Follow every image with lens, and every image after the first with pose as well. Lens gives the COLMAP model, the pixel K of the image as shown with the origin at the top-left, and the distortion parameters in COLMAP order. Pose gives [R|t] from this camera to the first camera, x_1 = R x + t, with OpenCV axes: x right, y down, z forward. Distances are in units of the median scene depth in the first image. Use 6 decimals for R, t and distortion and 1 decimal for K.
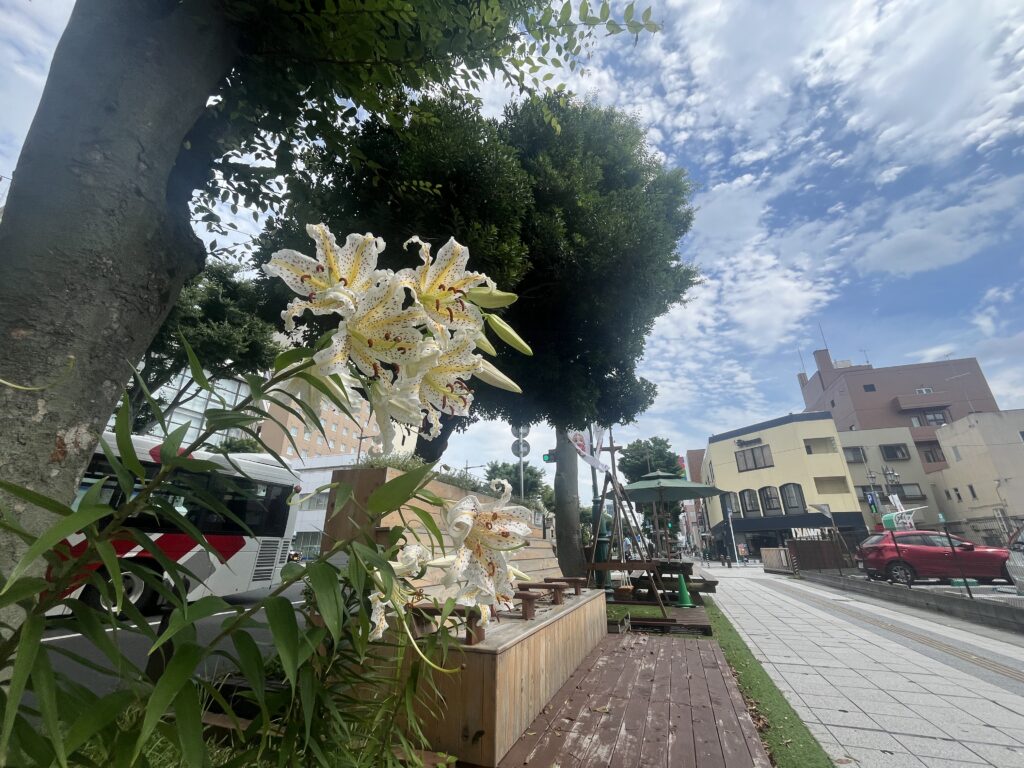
lens RADIAL K [[411.9, 0, 512.0], [0, 411.9, 384.0], [0, 0, 1]] dist [-0.004873, 0.000386]
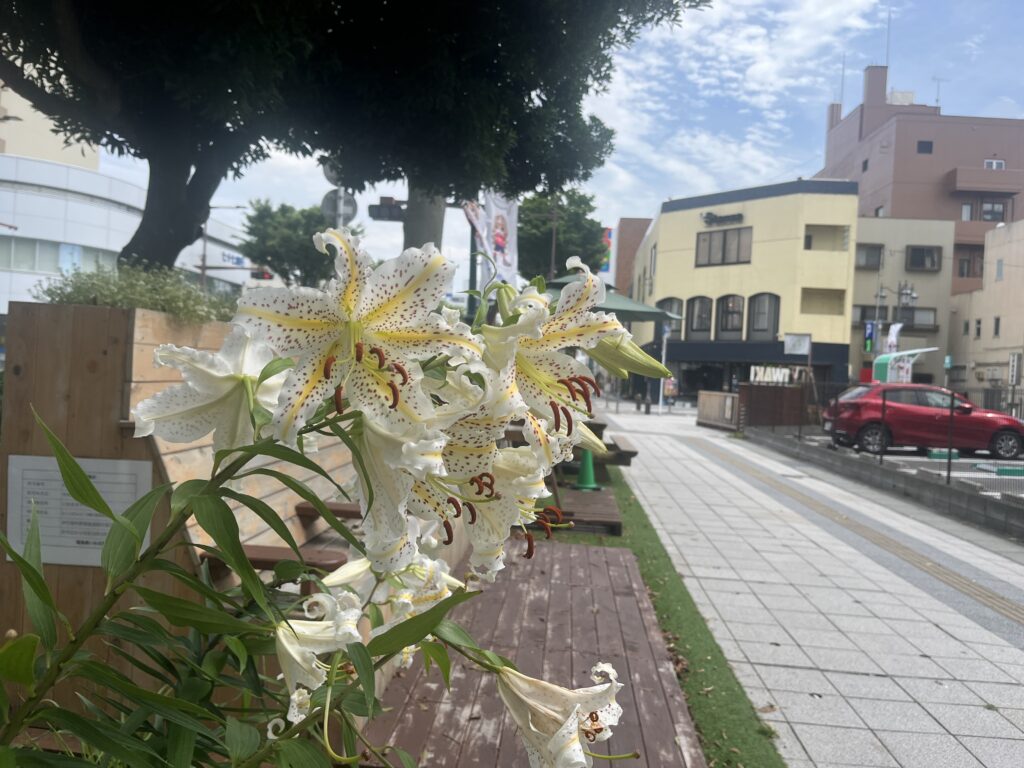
lens RADIAL K [[770.4, 0, 512.0], [0, 770.4, 384.0], [0, 0, 1]] dist [0.043718, -0.062942]
pose [[0.960656, 0.053087, 0.272621, -0.080309], [-0.154588, 0.917671, 0.366036, -0.095695], [-0.230745, -0.393778, 0.889773, 0.005024]]
